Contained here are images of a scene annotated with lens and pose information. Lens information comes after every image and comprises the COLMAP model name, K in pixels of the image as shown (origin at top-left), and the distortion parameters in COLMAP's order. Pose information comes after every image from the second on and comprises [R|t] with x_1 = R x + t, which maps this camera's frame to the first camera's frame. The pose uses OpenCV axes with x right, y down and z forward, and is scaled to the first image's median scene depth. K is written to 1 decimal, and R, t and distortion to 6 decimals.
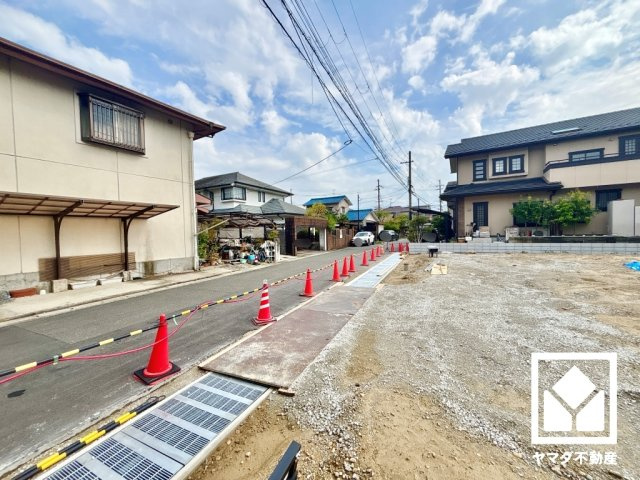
lens RADIAL K [[257.7, 0, 320.0], [0, 257.7, 240.0], [0, 0, 1]] dist [0.000402, 0.000006]
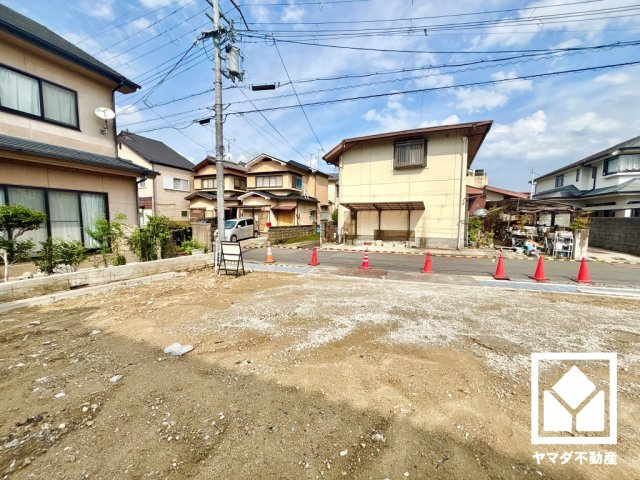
lens RADIAL K [[257.7, 0, 320.0], [0, 257.7, 240.0], [0, 0, 1]] dist [0.000402, 0.000006]
pose [[0.098429, 0.105965, -0.989486, 0.524804], [-0.036115, 0.994040, 0.102860, -0.025006], [0.994489, 0.025611, 0.101669, 0.157399]]
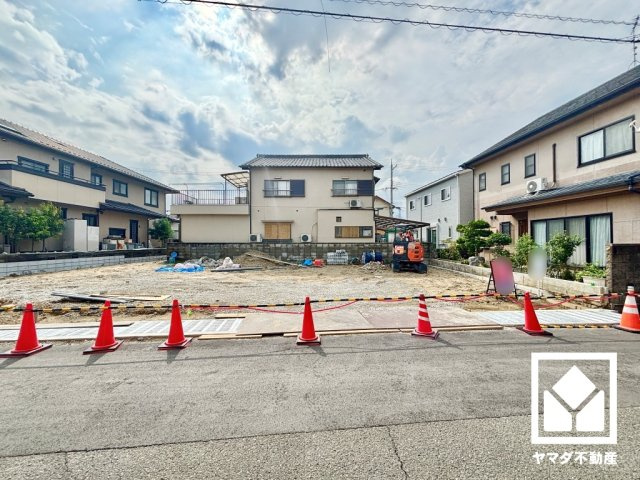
lens RADIAL K [[256.4, 0, 320.7], [0, 256.4, 238.9], [0, 0, 1]] dist [0.010008, -0.000235]
pose [[-0.495117, 0.037728, 0.868007, -0.279477], [0.037805, 0.999046, -0.021859, -0.007050], [-0.868003, 0.021993, -0.496071, 0.586218]]
